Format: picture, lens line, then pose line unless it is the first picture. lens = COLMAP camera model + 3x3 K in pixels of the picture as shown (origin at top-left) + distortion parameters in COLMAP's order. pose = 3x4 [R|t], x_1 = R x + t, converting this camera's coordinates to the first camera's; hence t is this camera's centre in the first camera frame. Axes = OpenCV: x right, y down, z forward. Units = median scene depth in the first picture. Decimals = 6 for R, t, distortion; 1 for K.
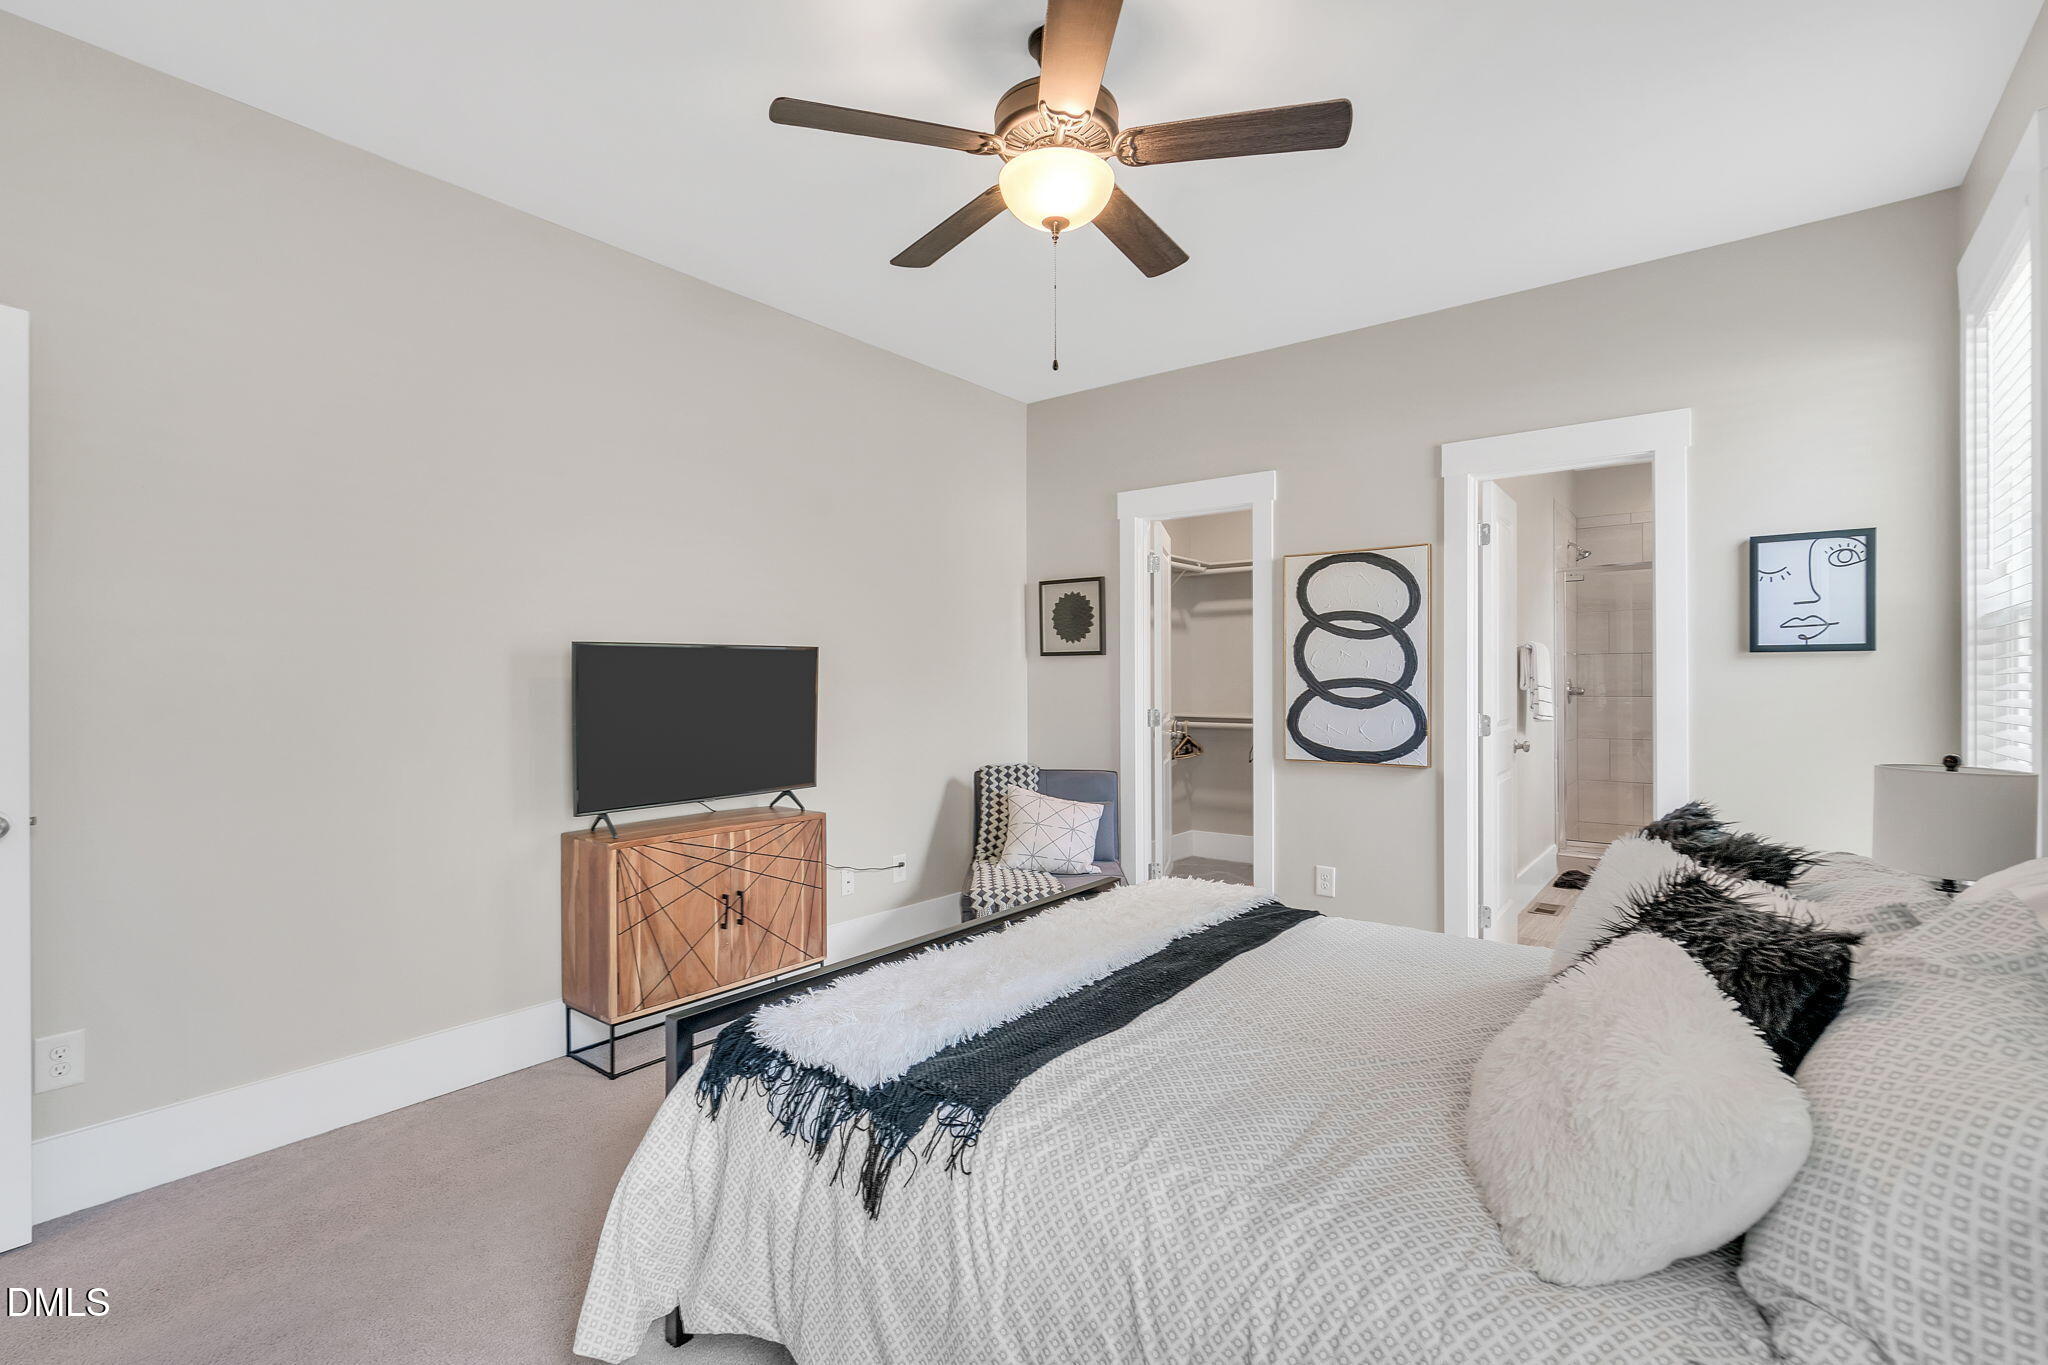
lens RADIAL K [[932.7, 0, 1024.5], [0, 932.7, 676.8], [0, 0, 1]] dist [-0.011184, 0.000196]
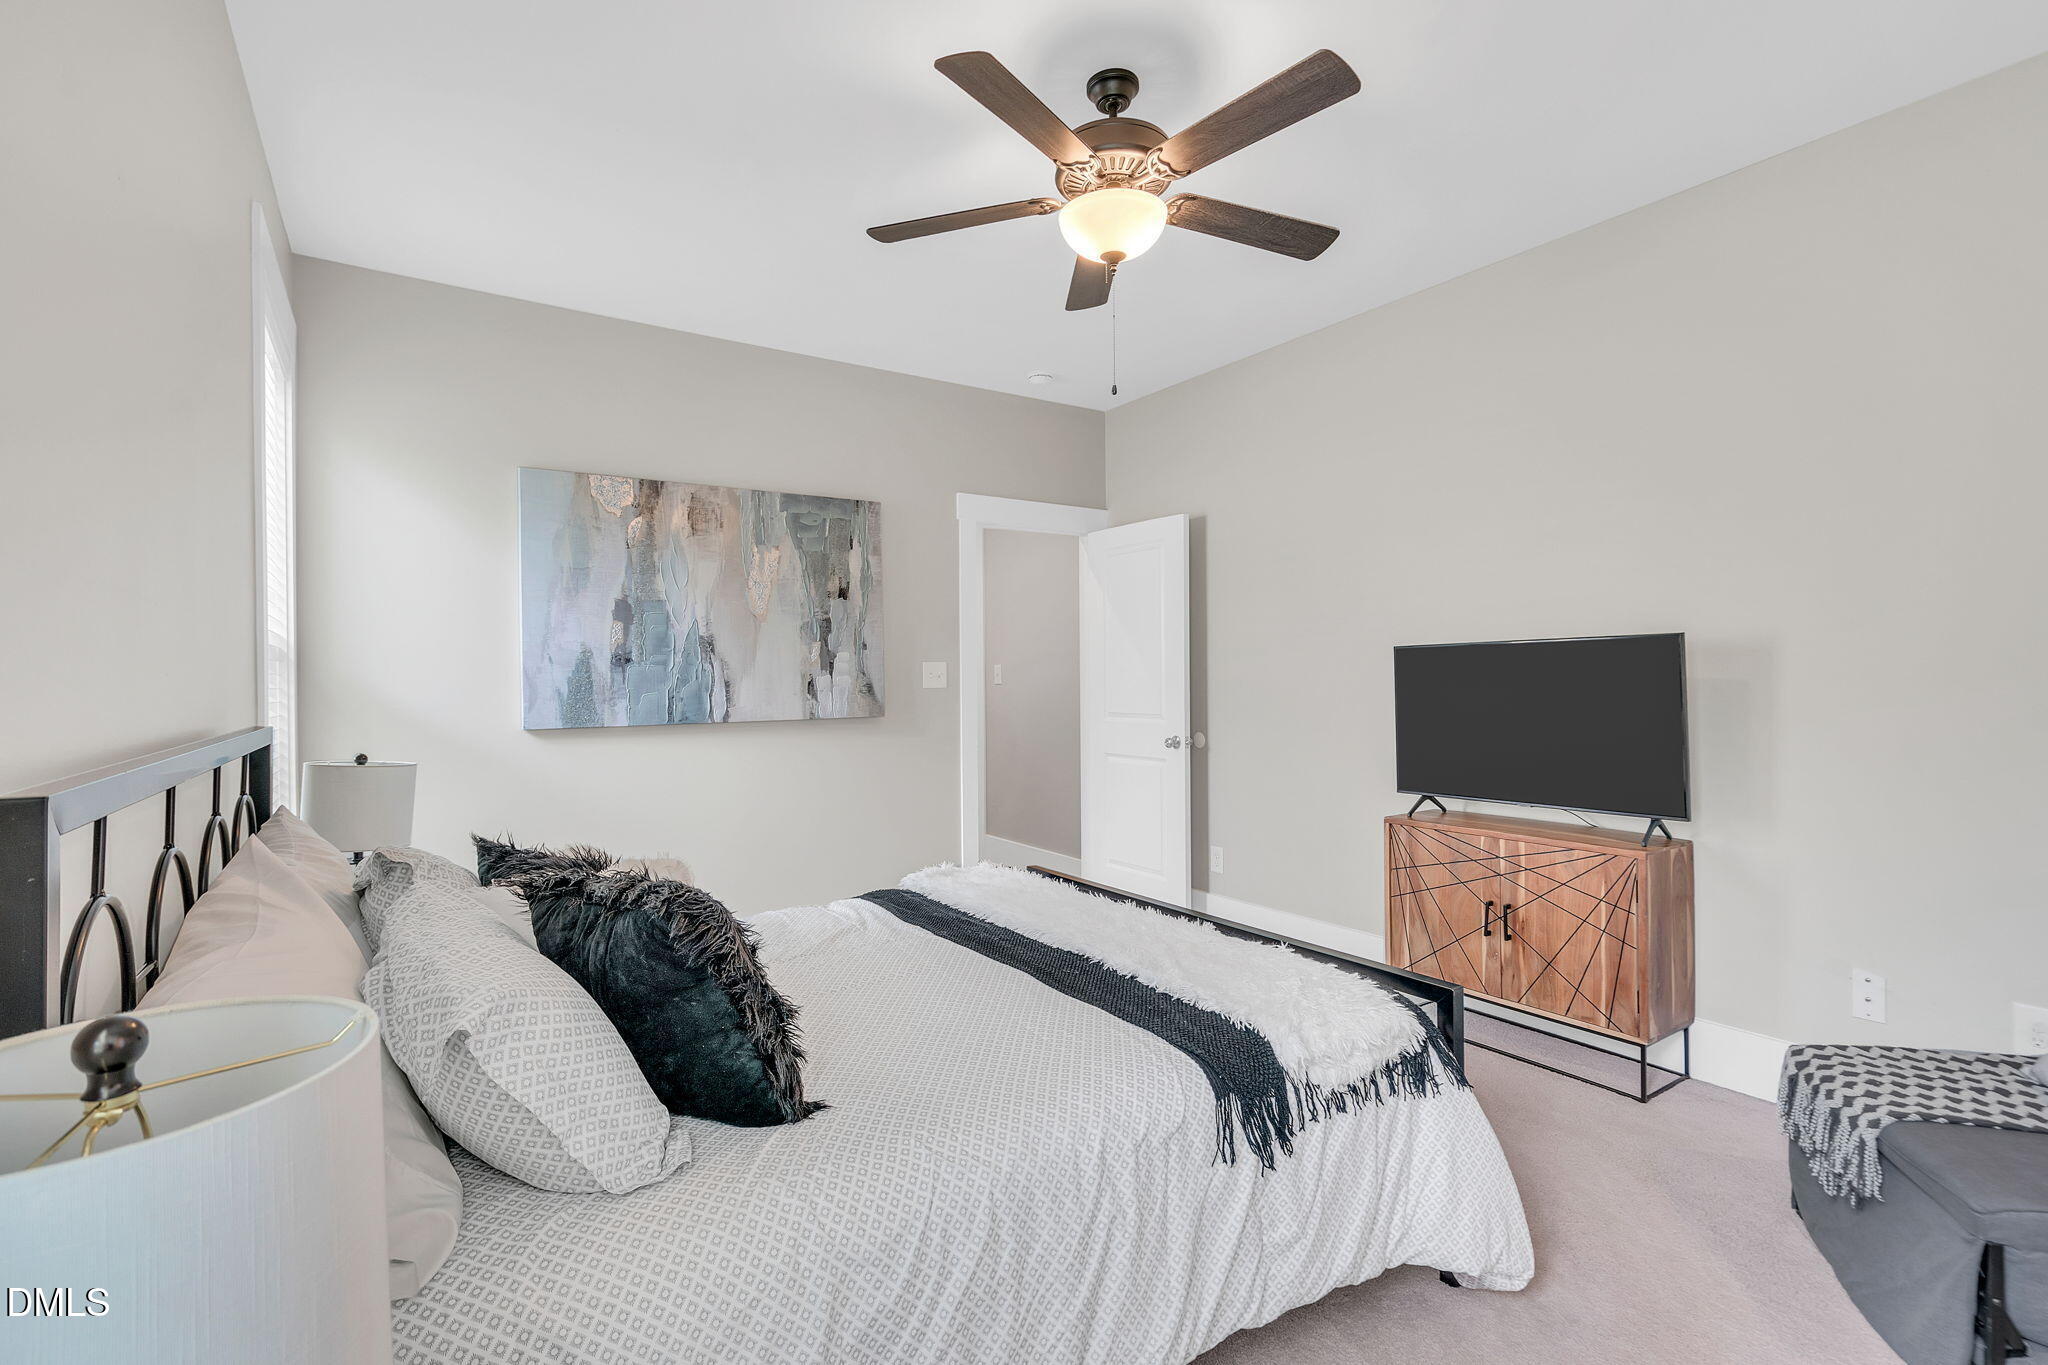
lens RADIAL K [[932.7, 0, 1032.3], [0, 932.7, 688.6], [0, 0, 1]] dist [-0.011184, 0.000196]
pose [[-0.312571, 0.012234, -0.949816, 0.620632], [0.013829, 0.999870, 0.008327, -0.001134], [0.949794, -0.010532, -0.312699, 0.713800]]
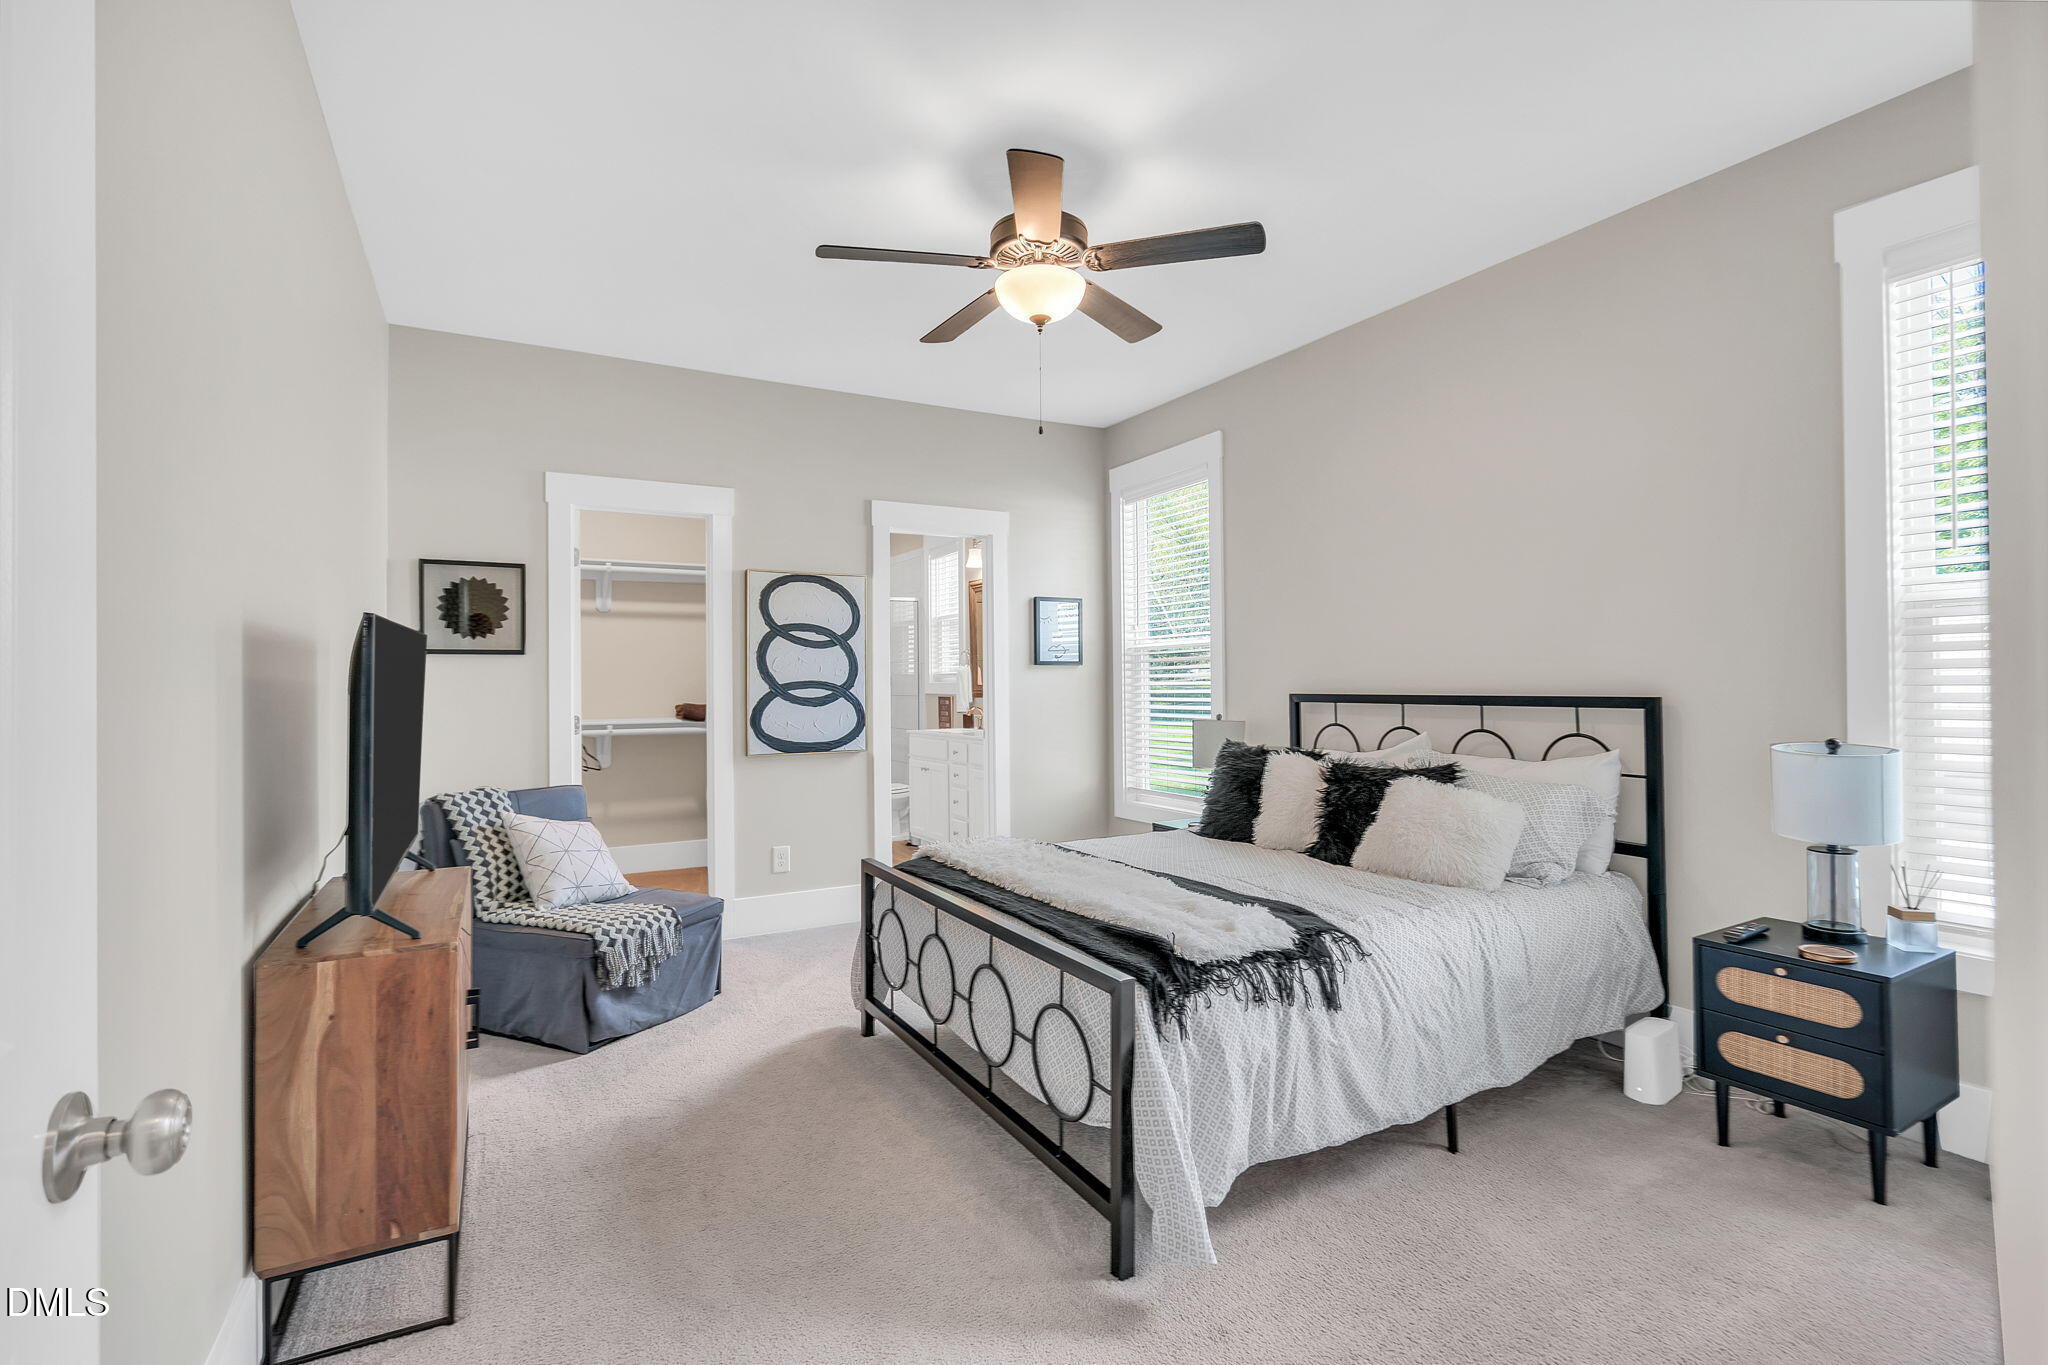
lens RADIAL K [[932.7, 0, 1010.1], [0, 932.7, 677.5], [0, 0, 1]] dist [-0.011184, 0.000196]
pose [[0.398398, 0.004216, 0.917203, -0.650469], [0.004254, 0.999970, -0.006444, 0.006019], [-0.917203, 0.006469, 0.398368, 0.306303]]
